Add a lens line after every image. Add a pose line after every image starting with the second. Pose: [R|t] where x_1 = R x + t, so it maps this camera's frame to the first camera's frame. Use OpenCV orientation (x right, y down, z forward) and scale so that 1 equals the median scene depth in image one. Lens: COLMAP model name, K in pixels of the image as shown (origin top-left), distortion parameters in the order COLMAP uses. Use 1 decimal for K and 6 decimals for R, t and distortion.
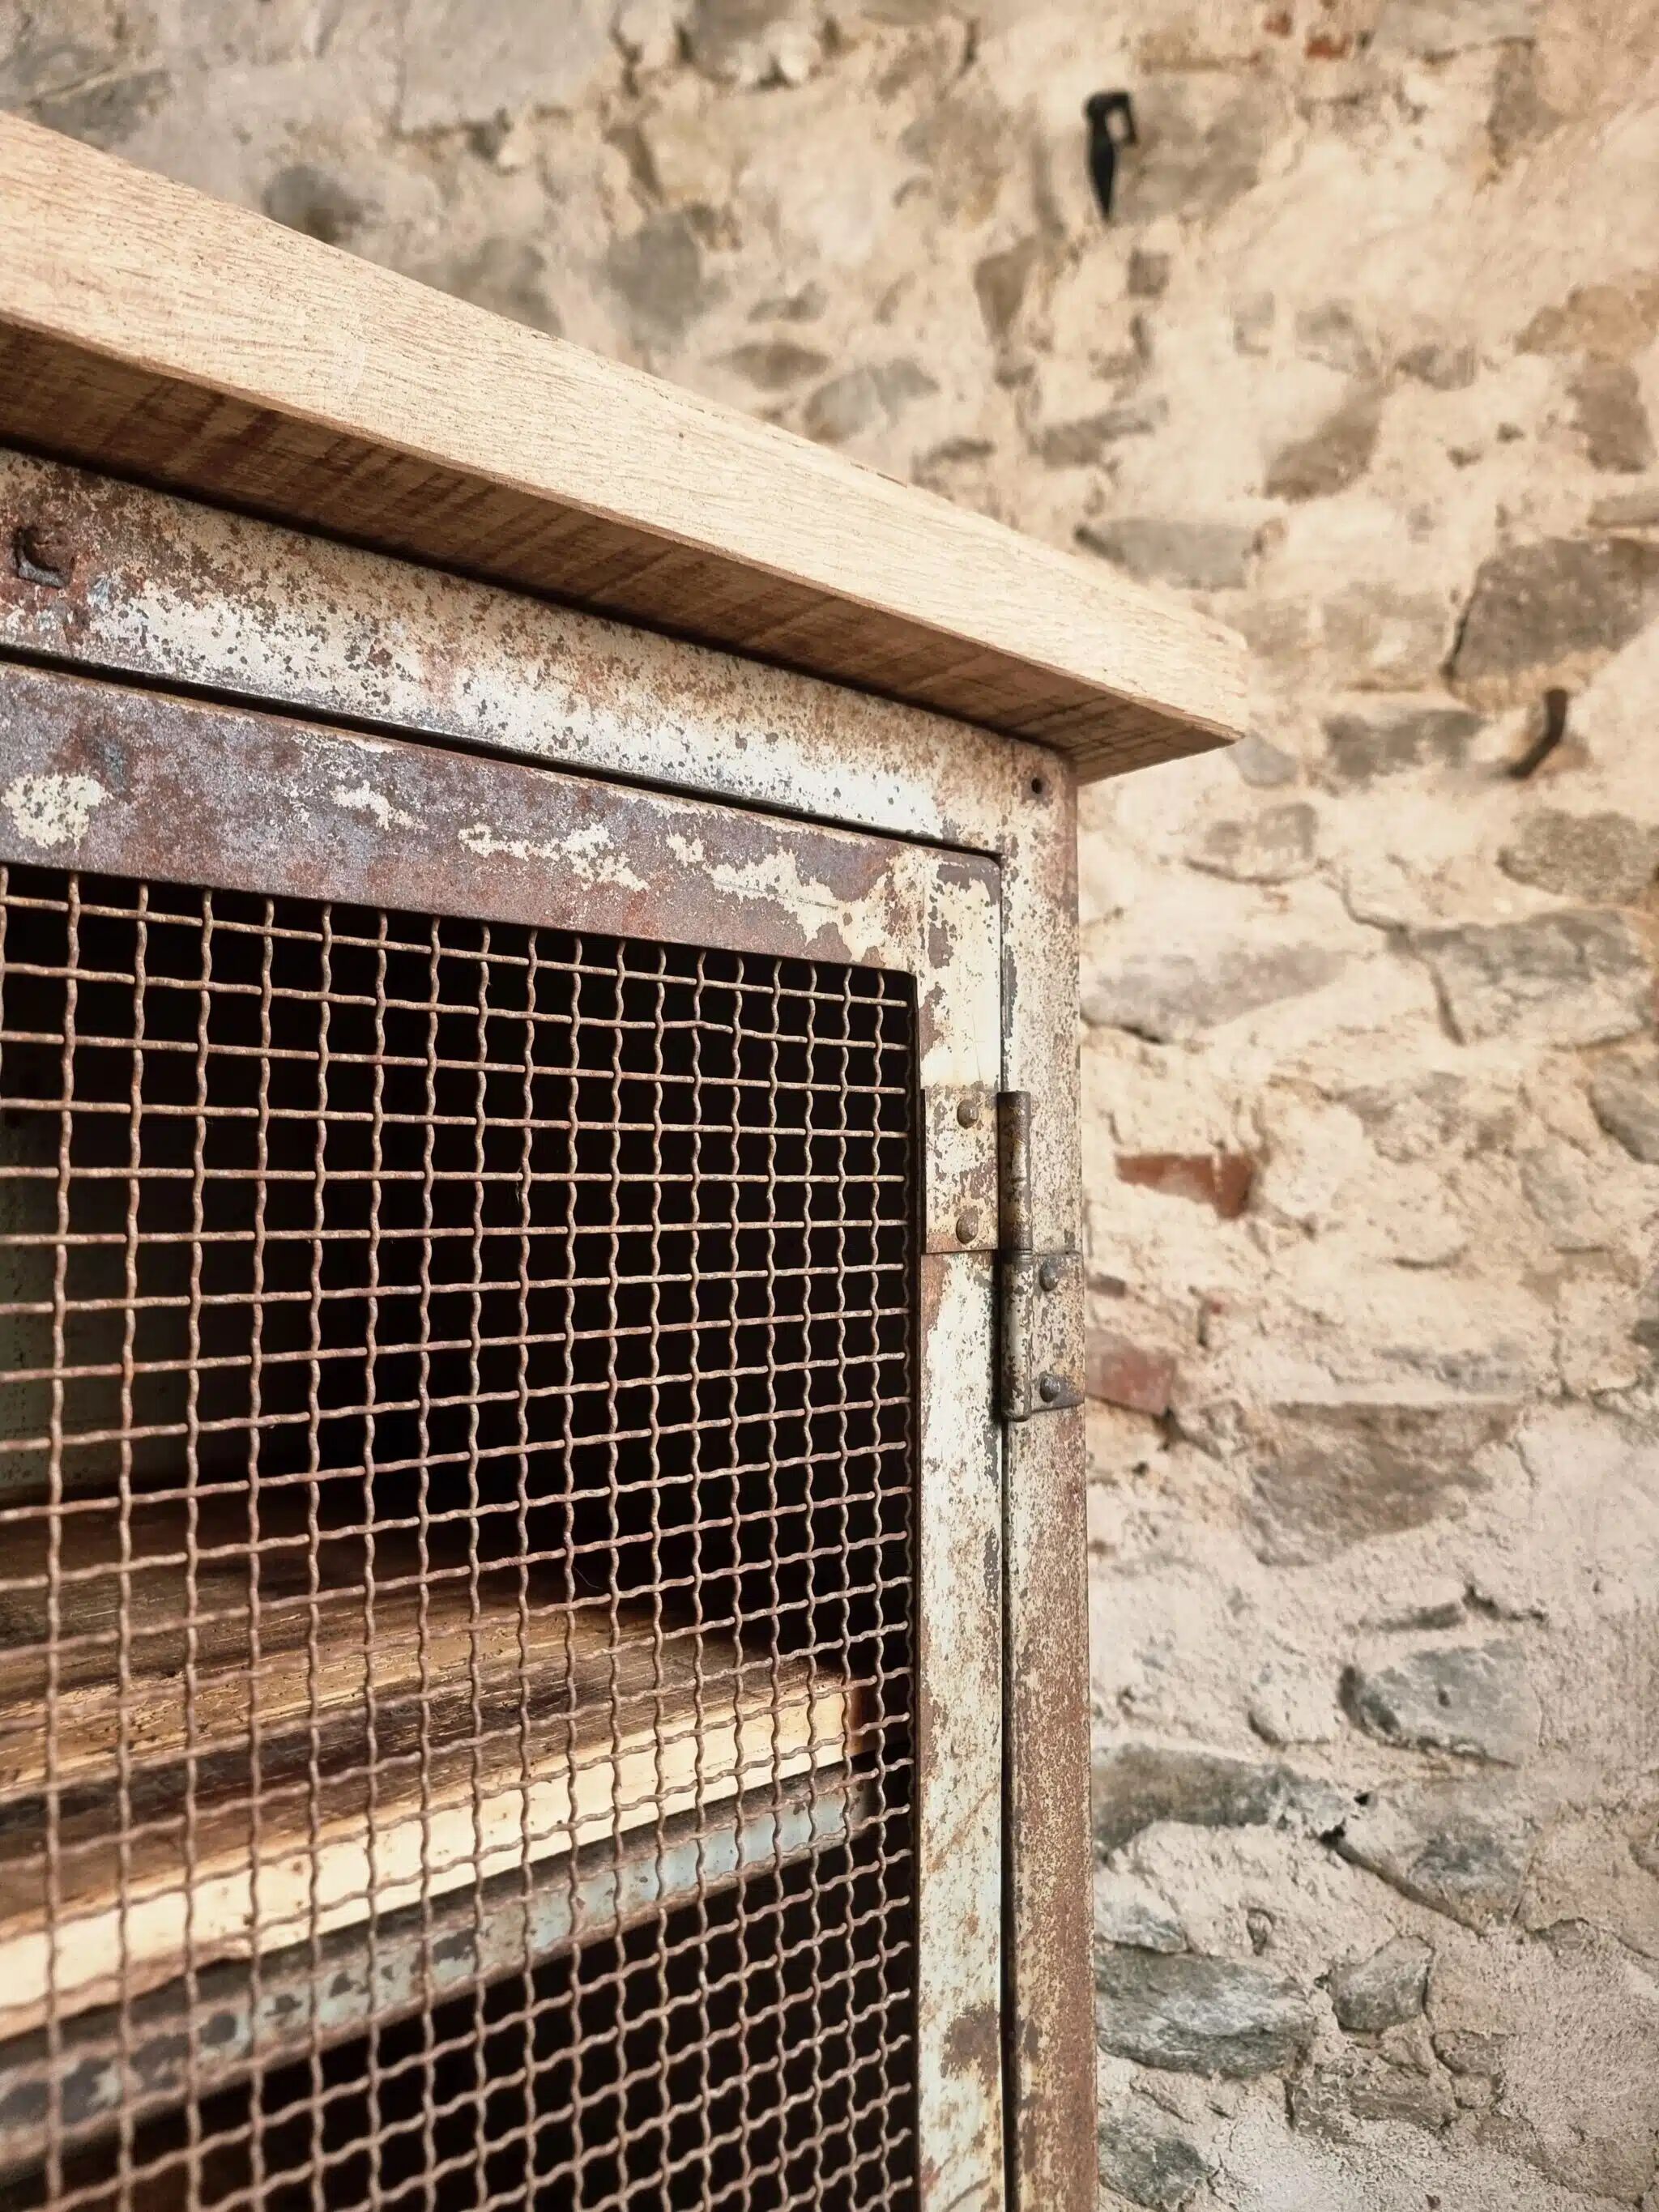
lens RADIAL K [[1569.0, 0, 835.5], [0, 1569.0, 1114.6], [0, 0, 1]] dist [0.048612, -0.044478]
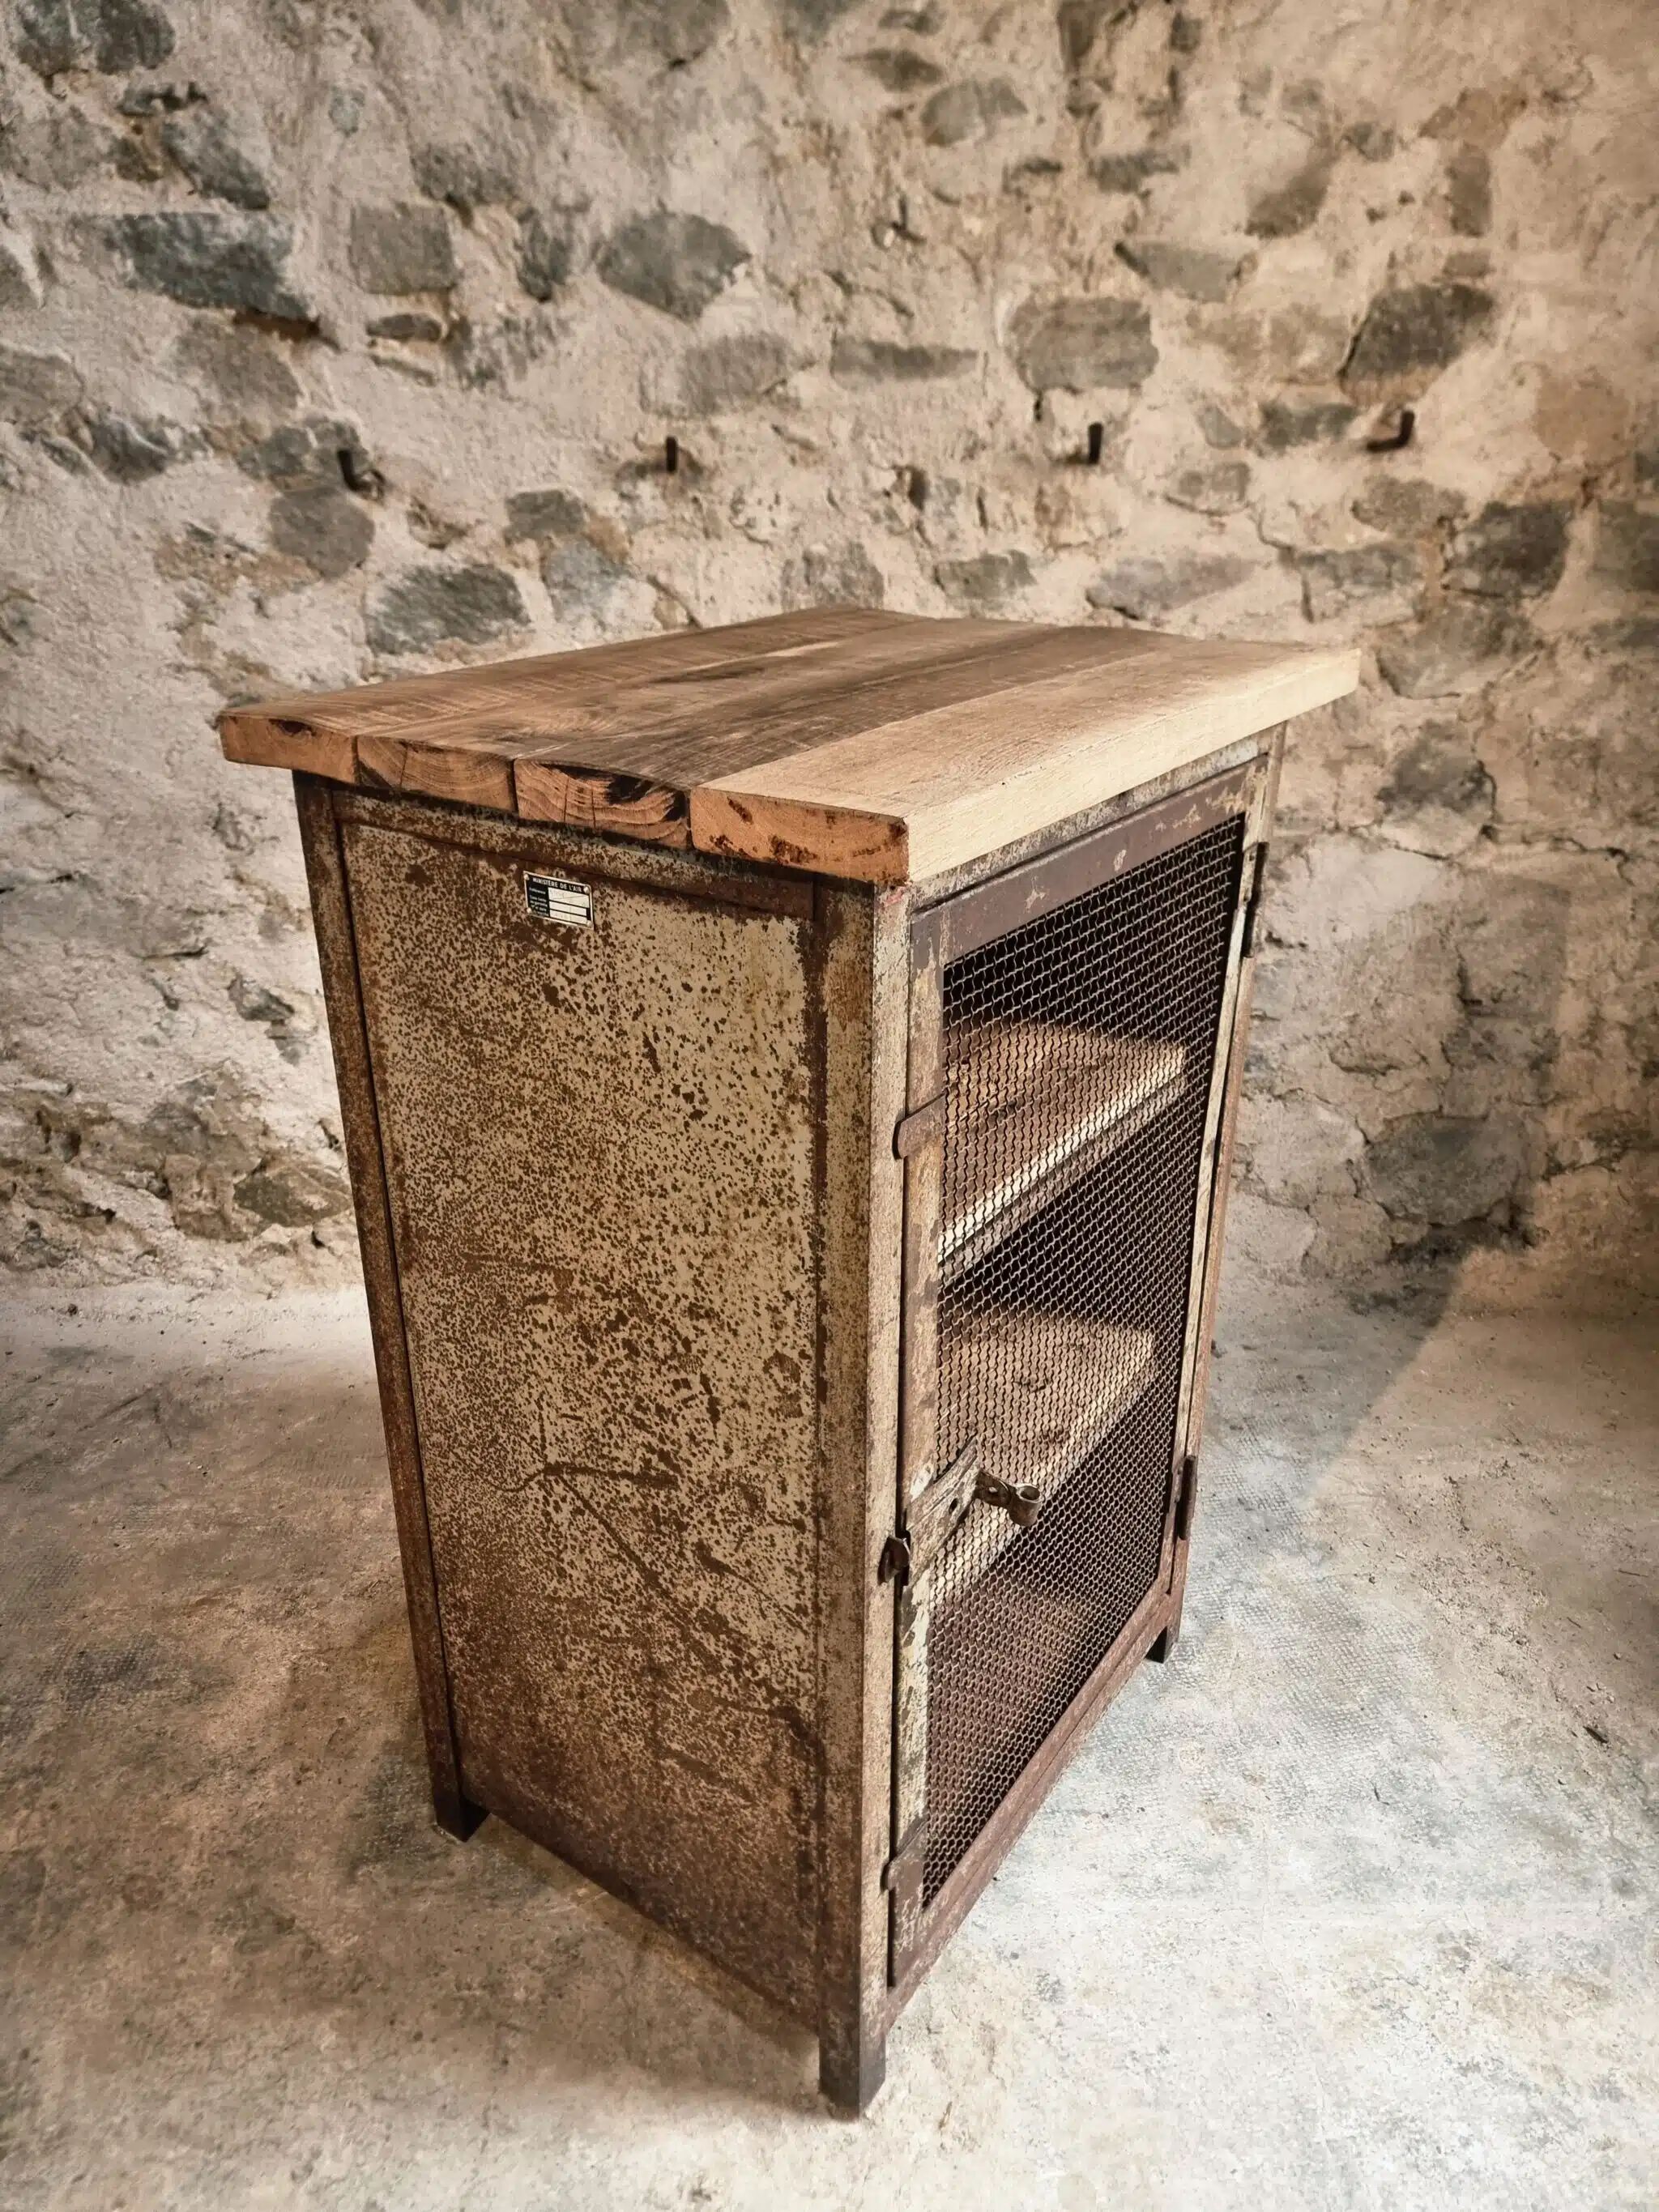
lens RADIAL K [[1545.1, 0, 814.9], [0, 1545.1, 1095.9], [0, 0, 1]] dist [0.052793, -0.045164]
pose [[0.977687, -0.080285, 0.194120, -0.477199], [-0.013905, 0.897325, 0.441152, -0.316333], [-0.209607, -0.434008, 0.876186, -0.547596]]
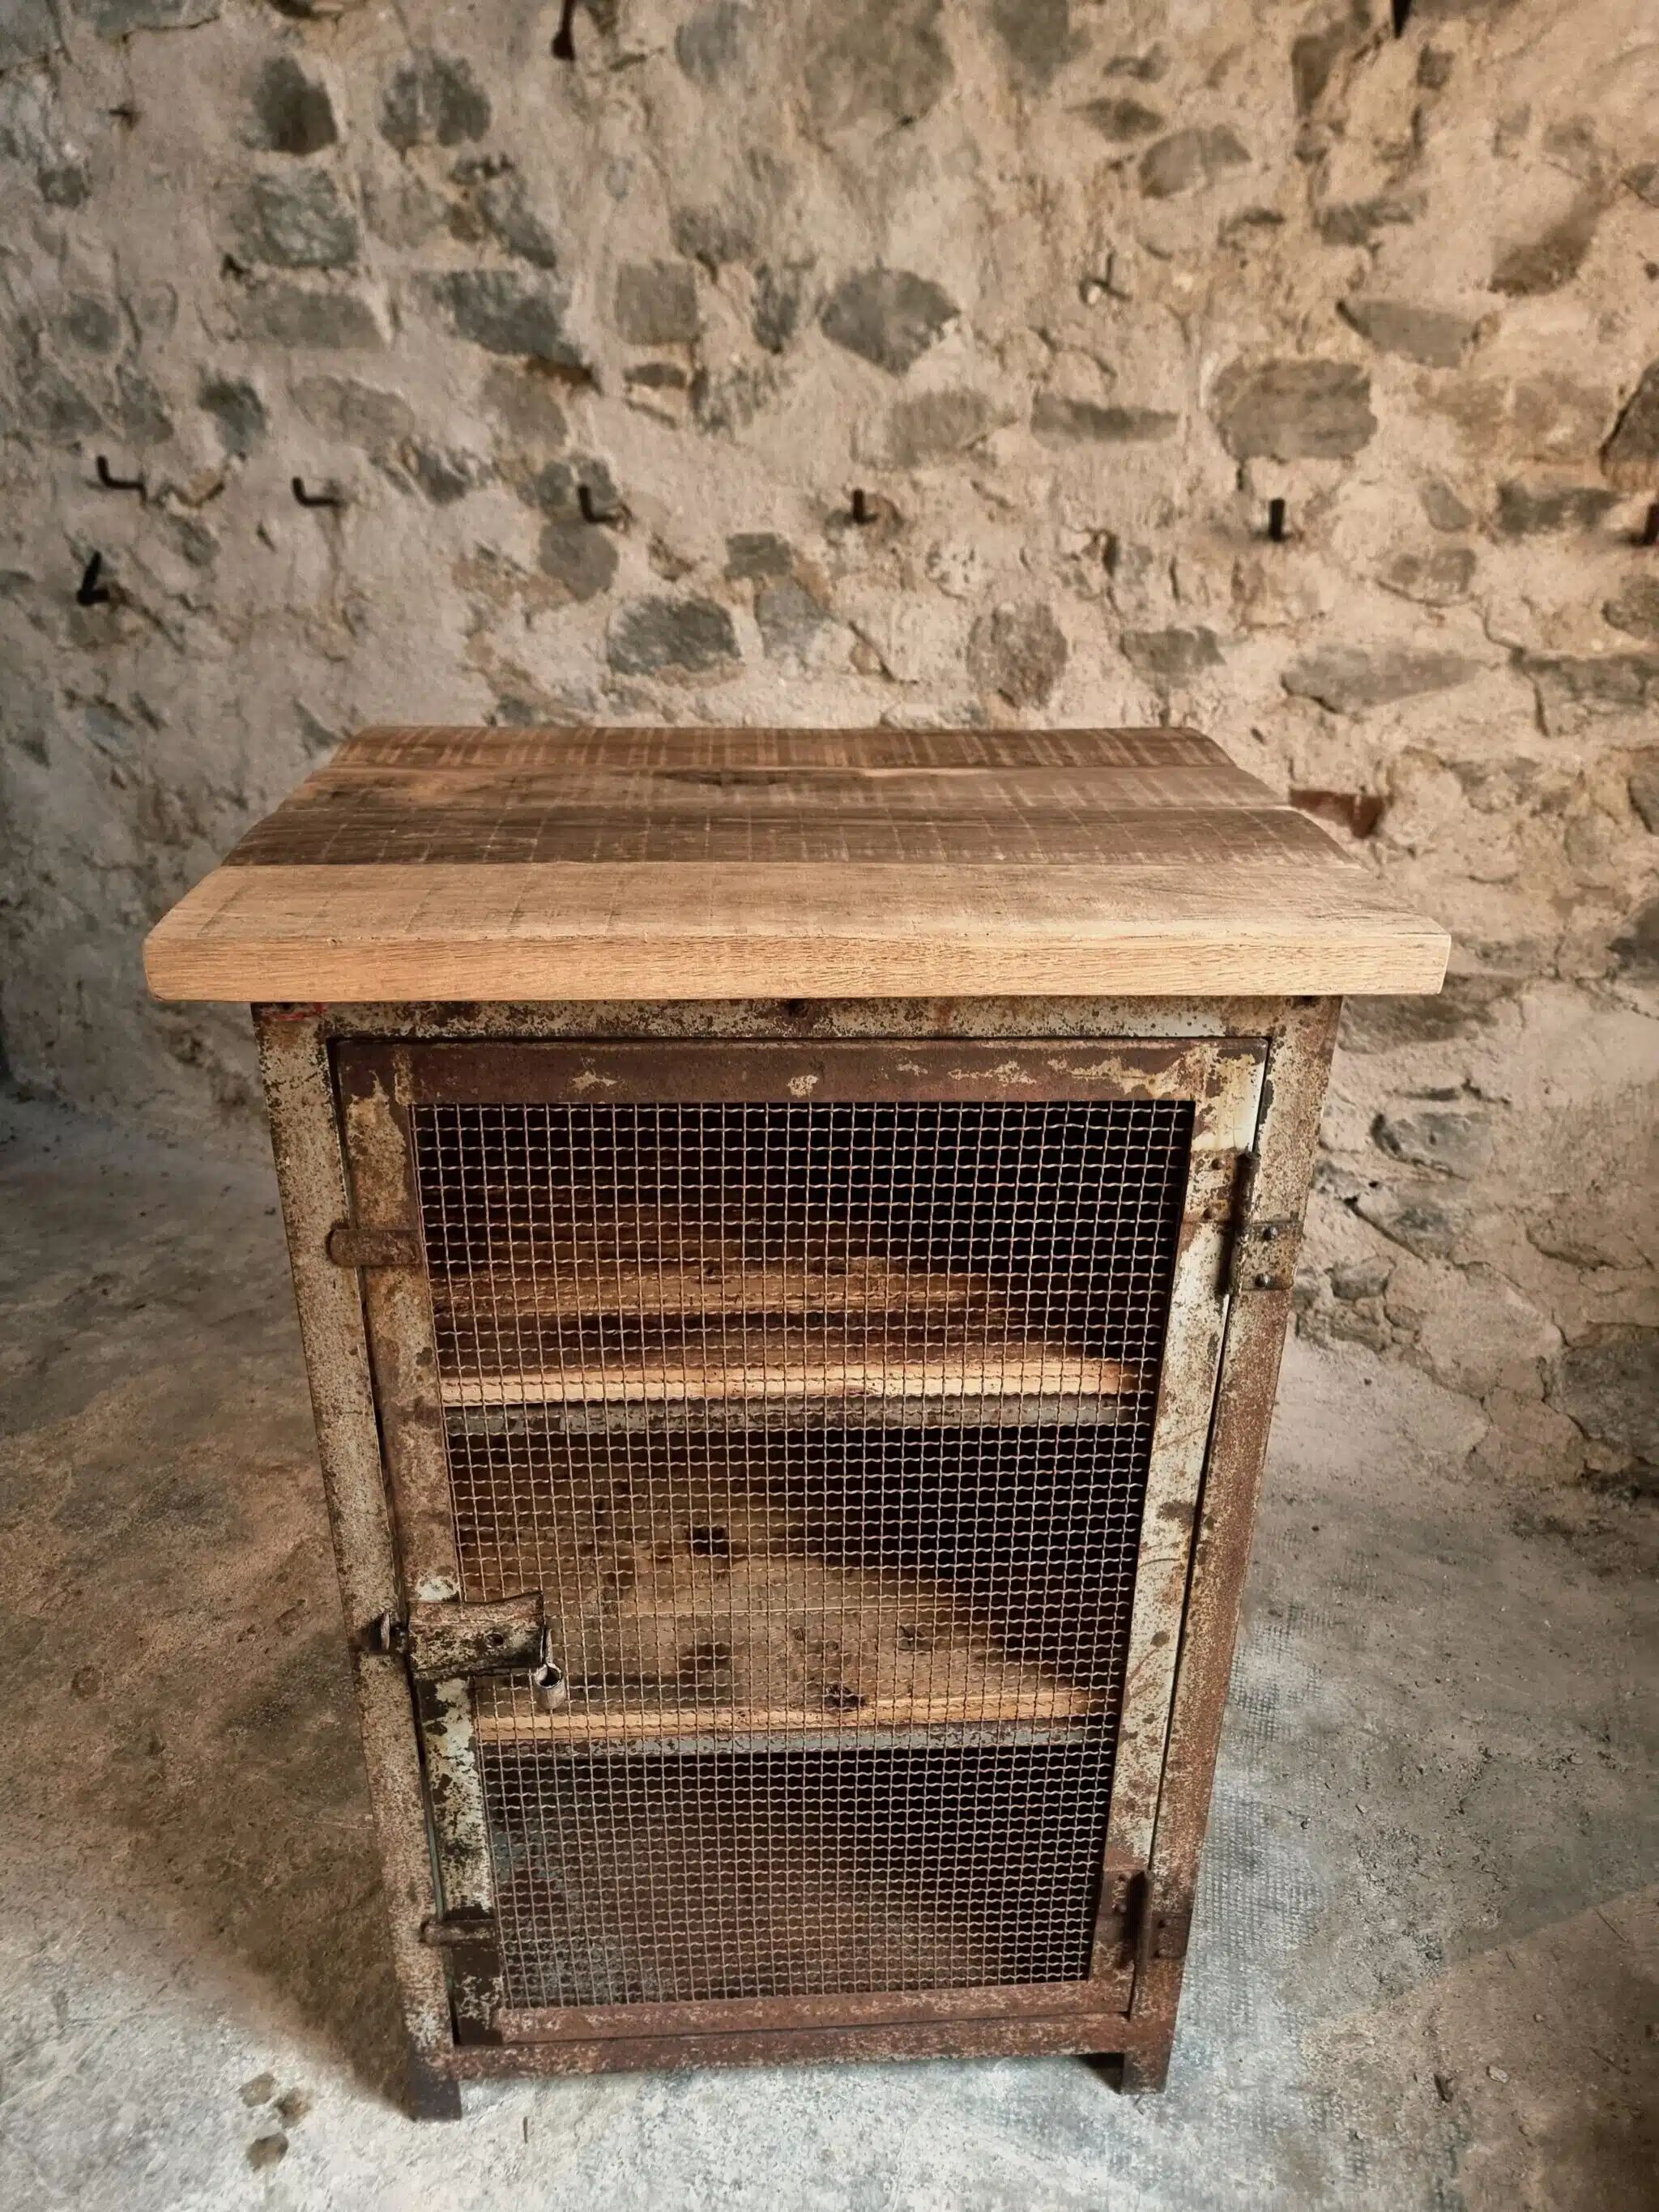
lens RADIAL K [[1549.3, 0, 831.9], [0, 1549.3, 1101.5], [0, 0, 1]] dist [0.057644, -0.052123]
pose [[0.974457, 0.119861, -0.189914, 0.075671], [-0.019679, 0.887981, 0.459459, -0.392850], [0.223711, -0.443985, 0.867658, -0.522667]]
